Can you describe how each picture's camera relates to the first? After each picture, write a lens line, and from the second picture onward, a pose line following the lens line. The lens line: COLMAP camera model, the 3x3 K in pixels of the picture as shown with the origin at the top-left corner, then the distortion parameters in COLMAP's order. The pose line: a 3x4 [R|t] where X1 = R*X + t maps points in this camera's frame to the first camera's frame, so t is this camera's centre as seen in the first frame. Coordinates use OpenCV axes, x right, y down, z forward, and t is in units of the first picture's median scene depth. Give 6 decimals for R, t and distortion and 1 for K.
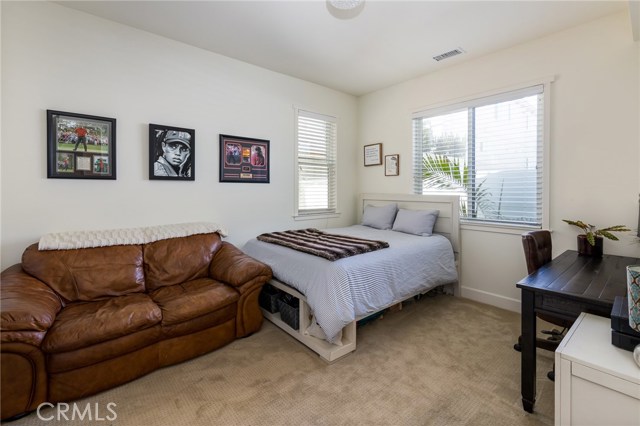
lens RADIAL K [[284.6, 0, 319.2], [0, 284.6, 194.6], [0, 0, 1]] dist [0.001182, 0.000059]
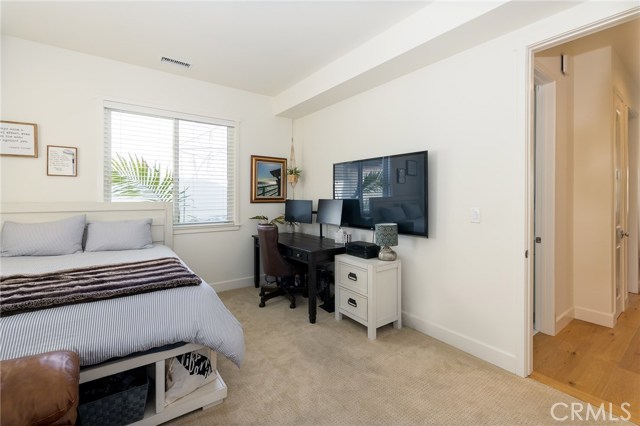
lens RADIAL K [[284.6, 0, 319.2], [0, 284.6, 194.6], [0, 0, 1]] dist [0.001182, 0.000059]
pose [[0.056034, 0.002786, 0.998425, -0.631380], [0.006753, 0.999972, -0.003170, -0.022230], [-0.998406, 0.006920, 0.056014, 0.513496]]
